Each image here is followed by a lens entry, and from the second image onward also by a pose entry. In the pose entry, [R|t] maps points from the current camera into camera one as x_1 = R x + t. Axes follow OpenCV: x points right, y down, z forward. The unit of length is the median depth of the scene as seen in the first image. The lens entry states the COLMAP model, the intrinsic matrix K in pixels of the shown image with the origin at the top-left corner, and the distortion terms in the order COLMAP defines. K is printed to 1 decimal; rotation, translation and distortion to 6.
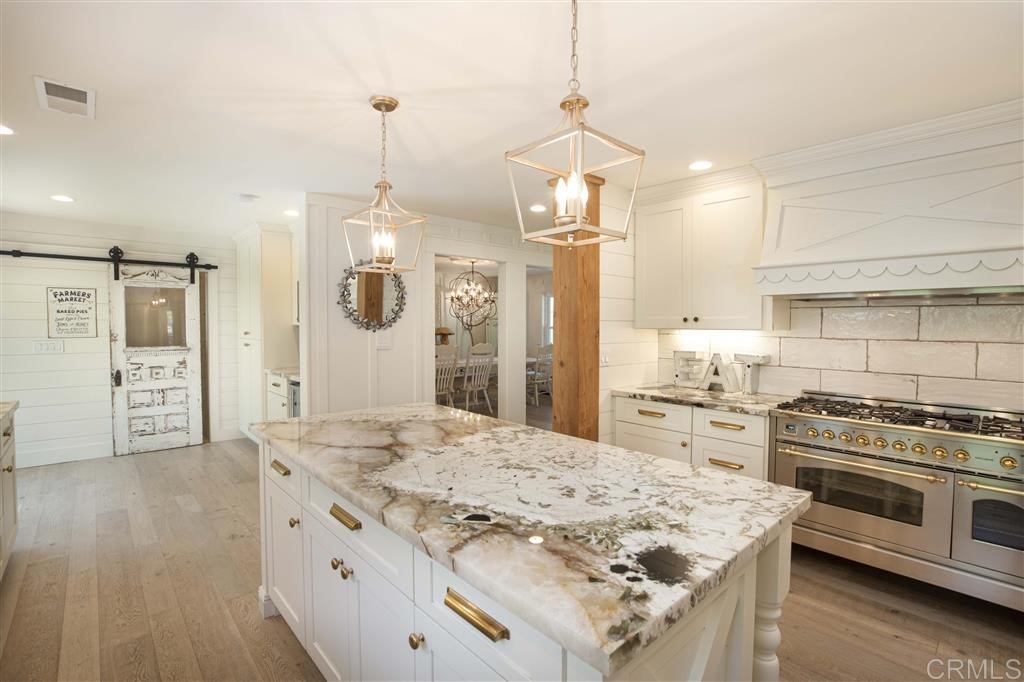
lens RADIAL K [[474.8, 0, 516.9], [0, 474.8, 340.3], [0, 0, 1]] dist [-0.021653, -0.000012]
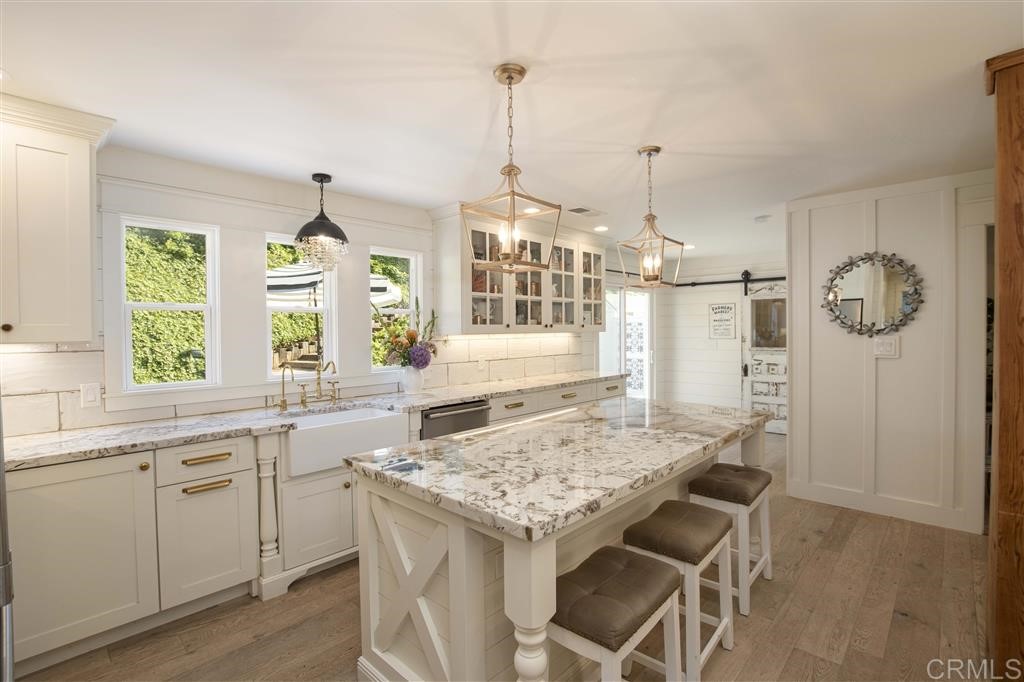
lens RADIAL K [[474.8, 0, 518.3], [0, 474.8, 338.2], [0, 0, 1]] dist [-0.021653, -0.000012]
pose [[0.077734, 0.014918, -0.996862, 1.313743], [-0.028196, 0.999521, 0.012759, -0.023796], [0.996575, 0.027115, 0.078118, 0.803529]]
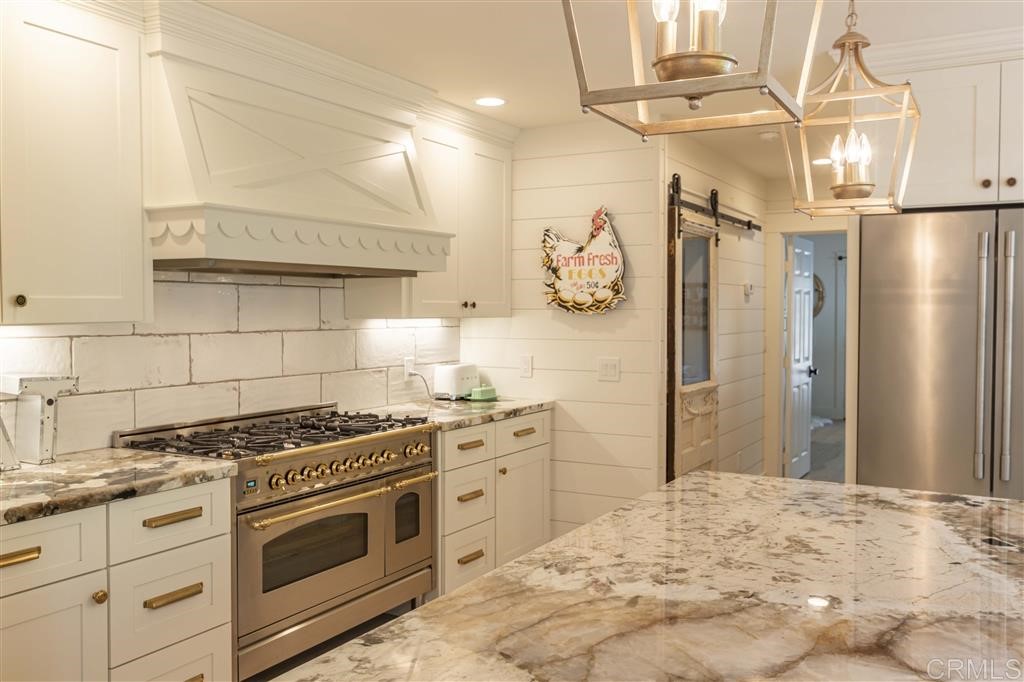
lens RADIAL K [[893.2, 0, 511.5], [0, 893.2, 337.8], [0, 0, 1]] dist [0.003463, -0.002036]
pose [[-0.315736, -0.033938, 0.948240, -0.551540], [0.031523, 0.998433, 0.046231, -0.038809], [-0.948323, 0.044488, -0.314171, 0.969788]]
